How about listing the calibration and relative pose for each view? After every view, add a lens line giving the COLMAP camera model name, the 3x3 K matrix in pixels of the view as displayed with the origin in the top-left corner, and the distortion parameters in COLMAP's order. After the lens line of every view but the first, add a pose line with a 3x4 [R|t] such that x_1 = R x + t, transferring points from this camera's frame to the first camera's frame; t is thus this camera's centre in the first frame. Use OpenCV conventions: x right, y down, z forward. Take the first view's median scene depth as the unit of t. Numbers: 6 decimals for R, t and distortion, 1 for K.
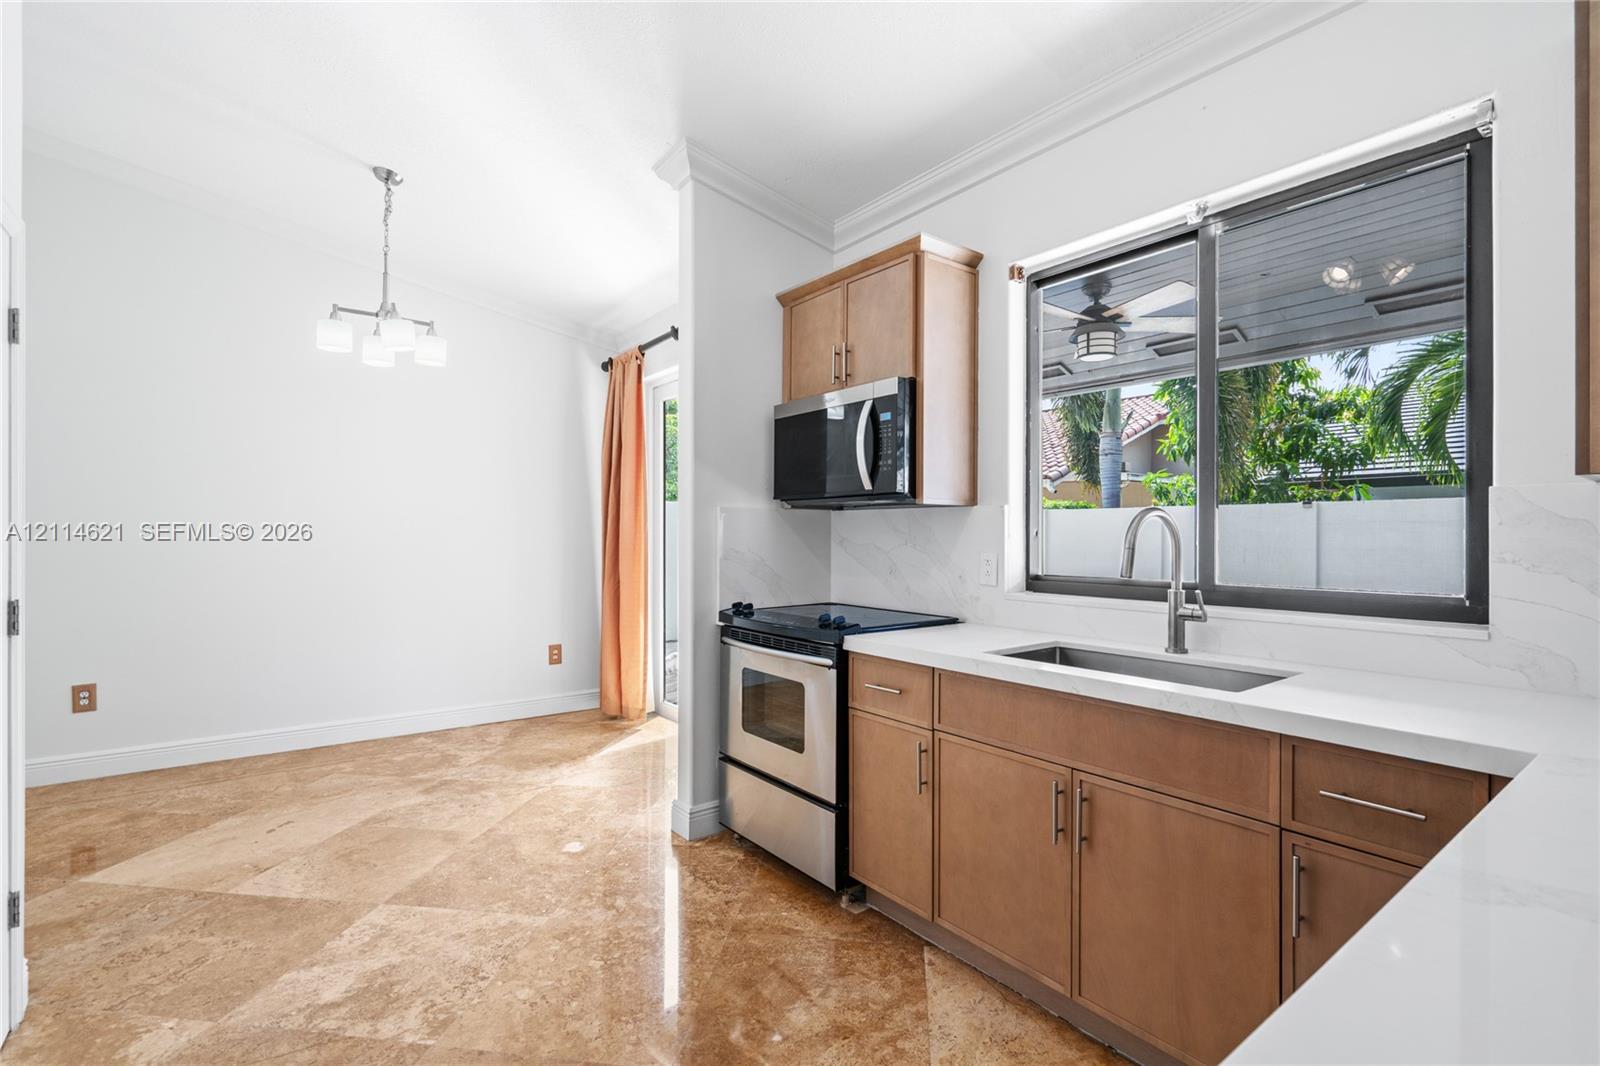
lens RADIAL K [[731.3, 0, 804.6], [0, 731.3, 536.9], [0, 0, 1]] dist [-0.005155, 0.001616]
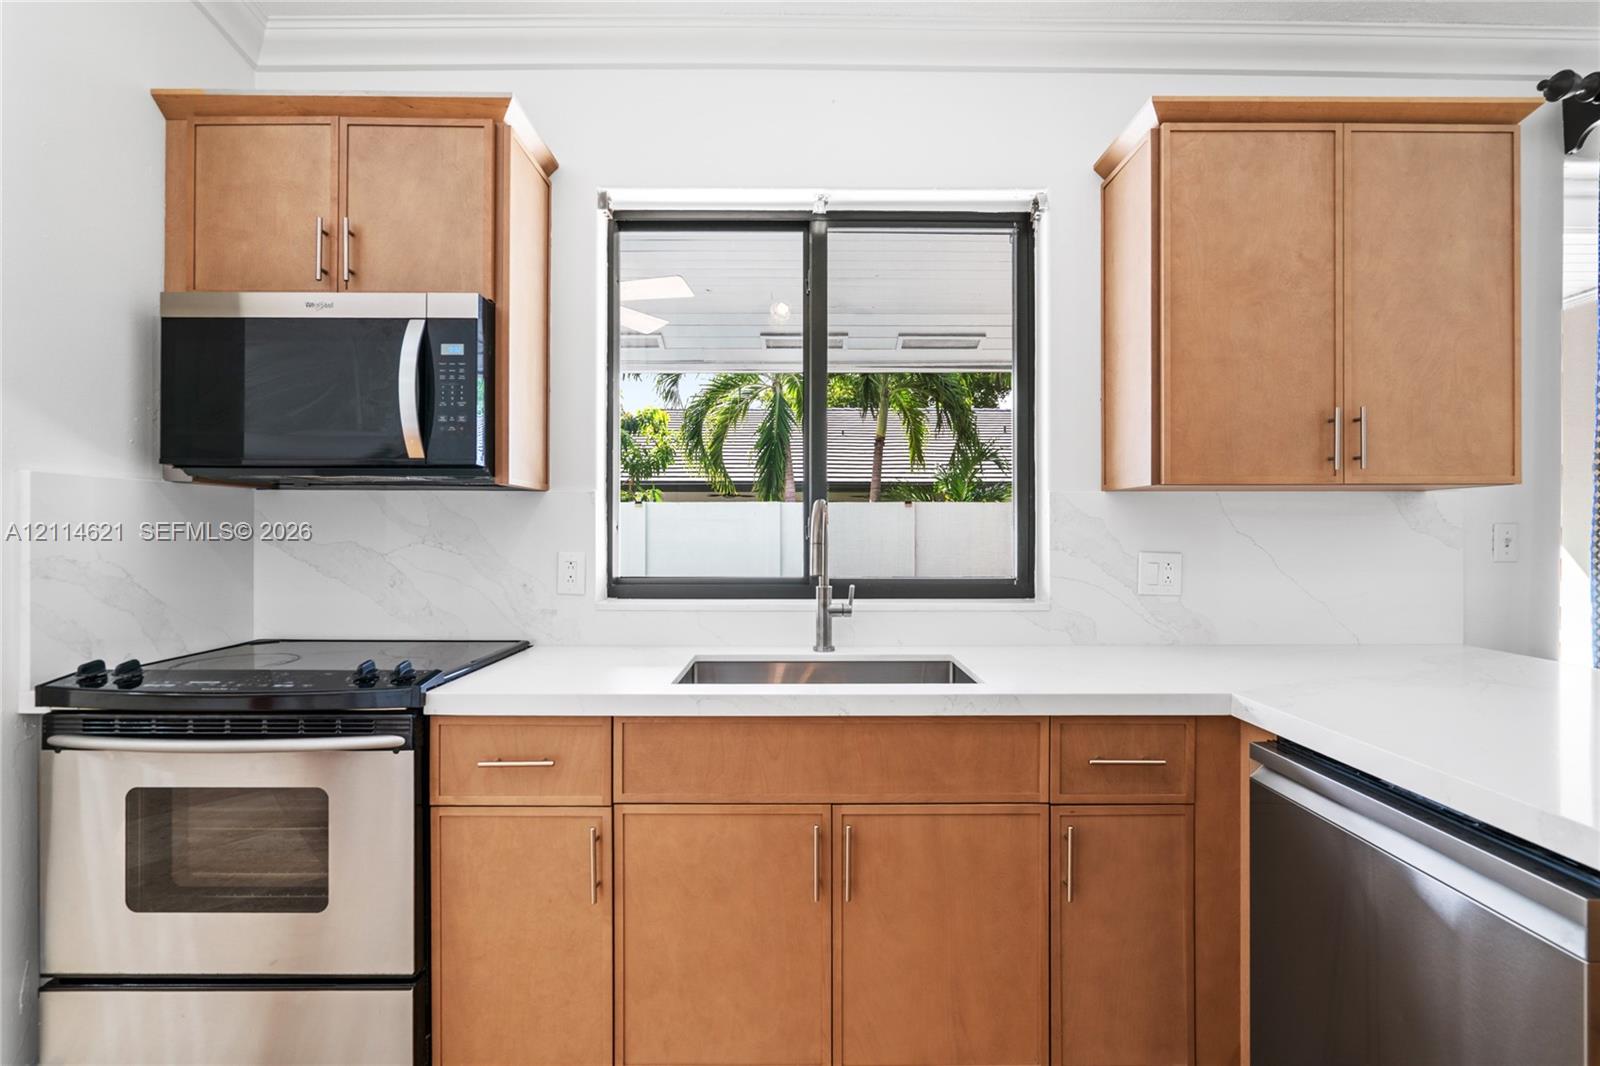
lens RADIAL K [[731.3, 0, 800.1], [0, 731.3, 531.1], [0, 0, 1]] dist [-0.005155, 0.001616]
pose [[0.604994, 0.000209, 0.796230, -0.218500], [0.002322, 0.999995, -0.002027, 0.001922], [-0.796226, 0.003075, 0.604991, 0.341591]]
